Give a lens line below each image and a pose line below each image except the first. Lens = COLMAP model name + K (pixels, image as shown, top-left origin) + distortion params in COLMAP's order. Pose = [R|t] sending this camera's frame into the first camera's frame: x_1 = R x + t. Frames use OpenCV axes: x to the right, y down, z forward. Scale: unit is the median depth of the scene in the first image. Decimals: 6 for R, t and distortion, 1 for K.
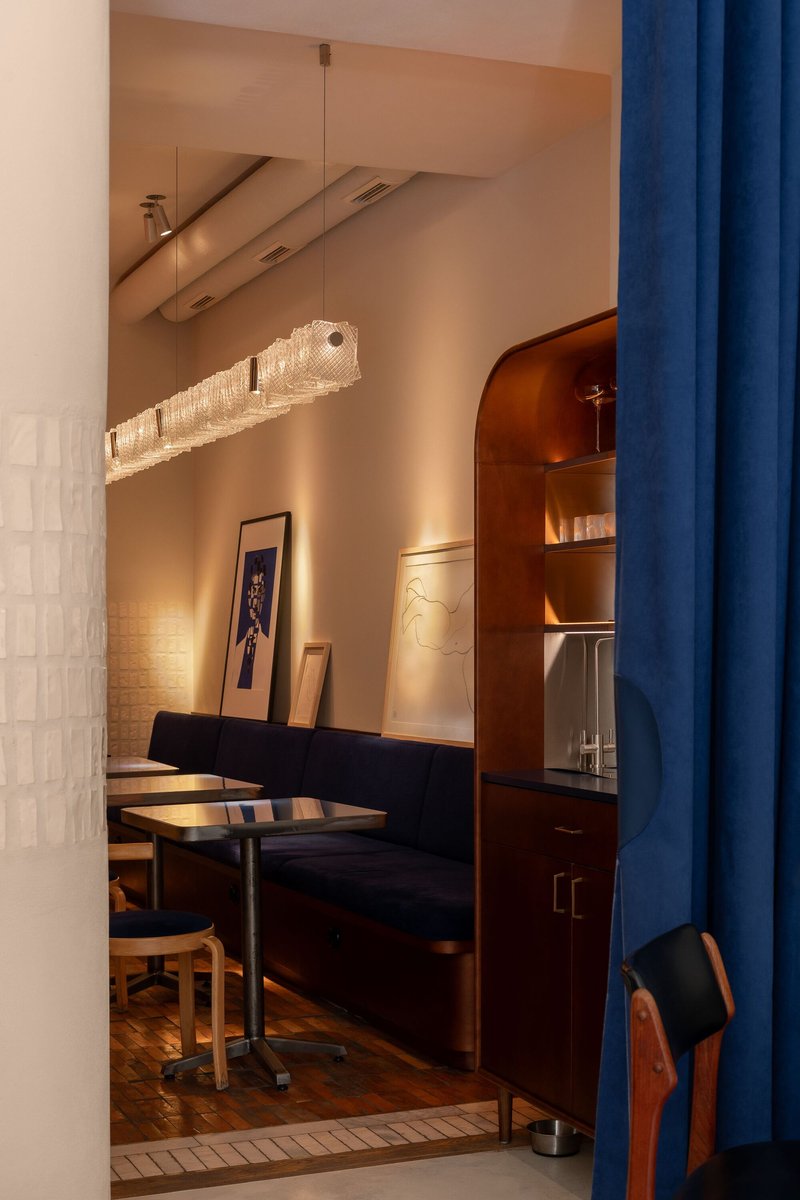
lens RADIAL K [[1736.0, 0, 399.9], [0, 1736.0, 601.8], [0, 0, 1]] dist [-0.018940, 0.000000]
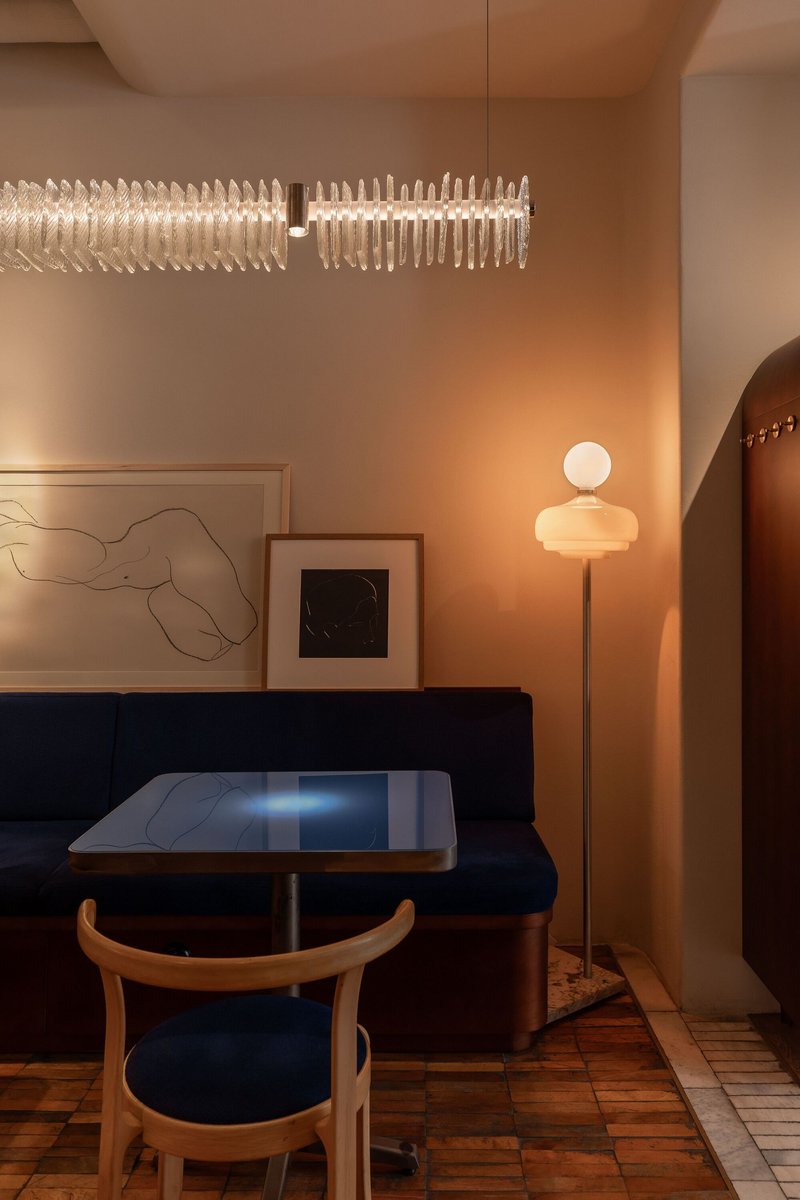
lens RADIAL K [[878.2, 0, 400.3], [0, 878.2, 597.4], [0, 0, 1]] dist [0.000313, 0.001068]
pose [[0.396705, -0.003868, 0.917938, -0.464253], [-0.021592, 0.999675, 0.013544, 0.024027], [-0.917692, -0.025193, 0.396493, 0.964555]]
